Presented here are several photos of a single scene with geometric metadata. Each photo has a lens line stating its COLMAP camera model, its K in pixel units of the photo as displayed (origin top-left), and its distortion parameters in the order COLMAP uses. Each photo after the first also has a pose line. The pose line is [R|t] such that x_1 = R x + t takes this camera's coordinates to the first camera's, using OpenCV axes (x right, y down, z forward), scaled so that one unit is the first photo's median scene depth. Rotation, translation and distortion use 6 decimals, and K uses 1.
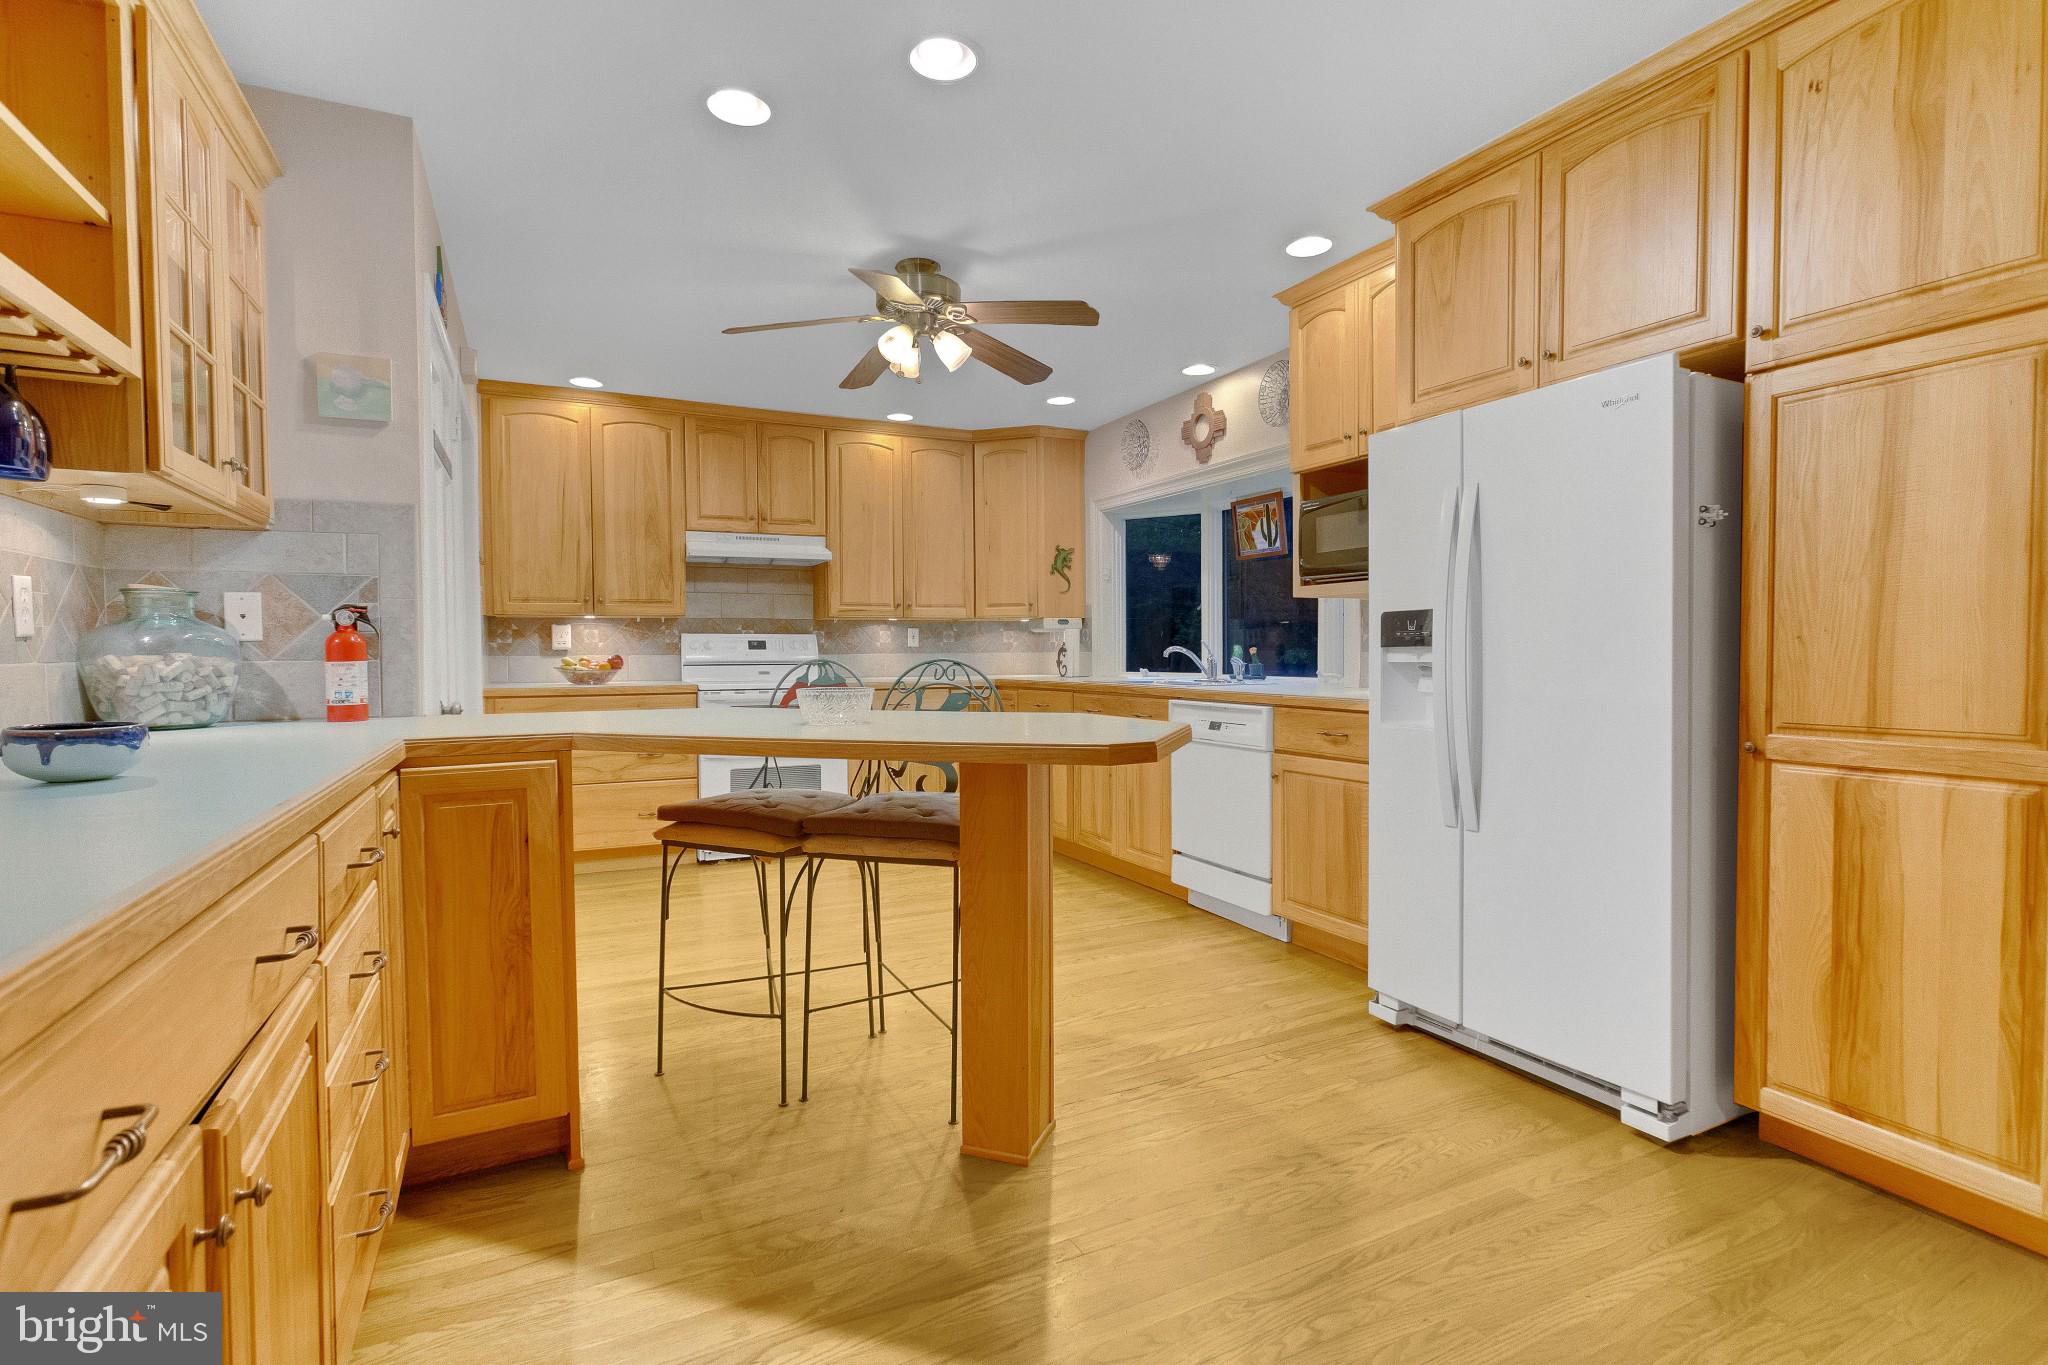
lens RADIAL K [[939.4, 0, 1029.2], [0, 939.4, 640.1], [0, 0, 1]] dist [-0.000794, 0.000116]
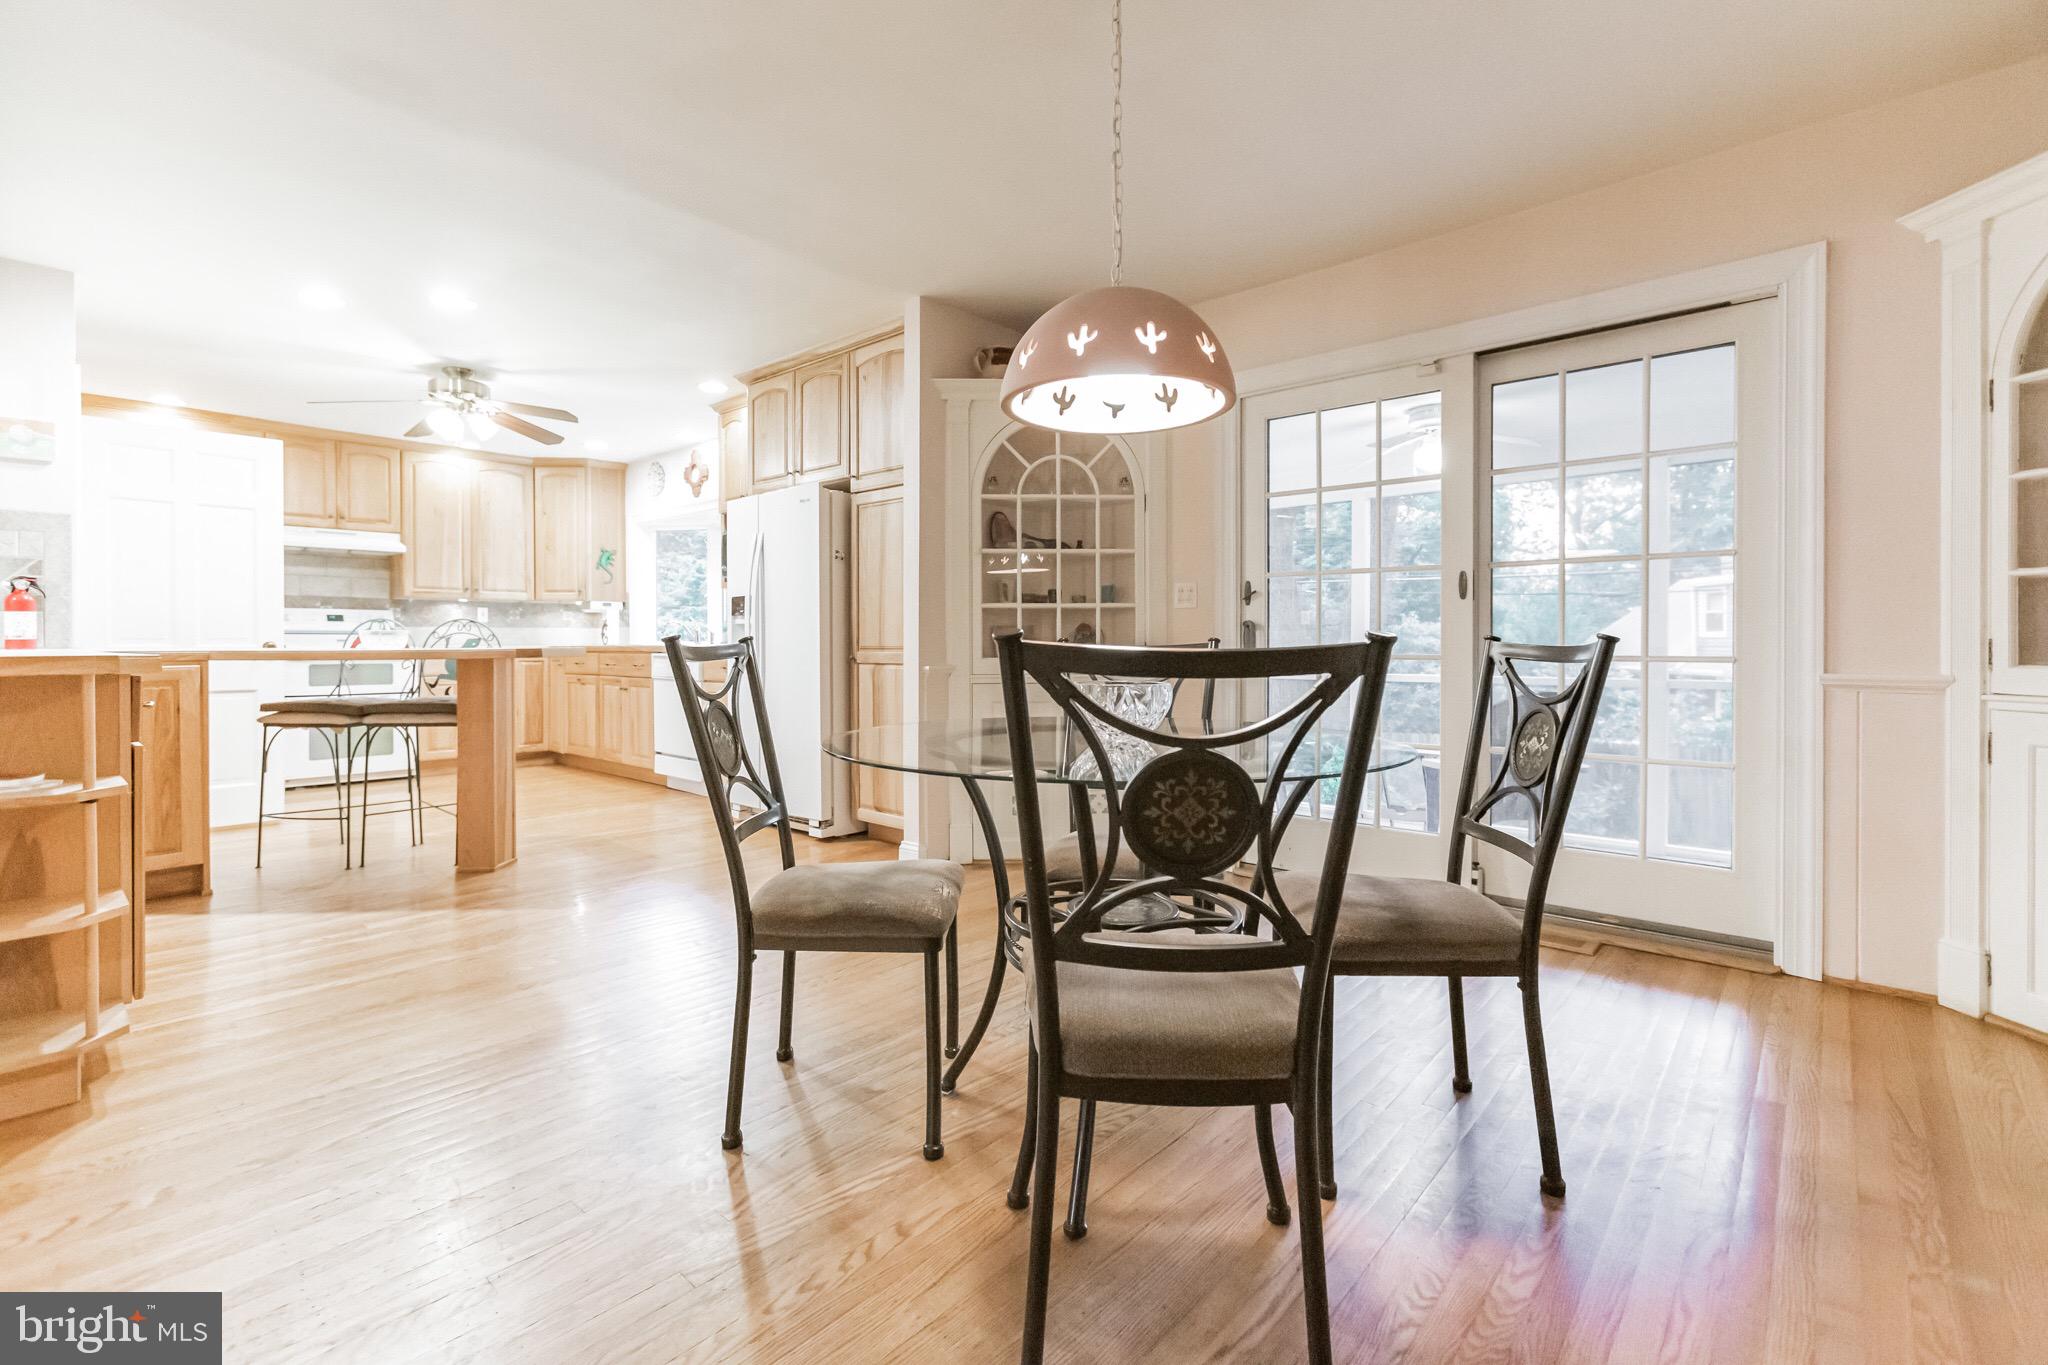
lens RADIAL K [[971.3, 0, 1016.9], [0, 971.3, 636.9], [0, 0, 1]] dist [0.034312, 0.000541]
pose [[0.948950, 0.008525, 0.315311, 0.163525], [-0.008614, 0.999962, -0.001112, 0.025333], [-0.315308, -0.001661, 0.948988, -0.553806]]
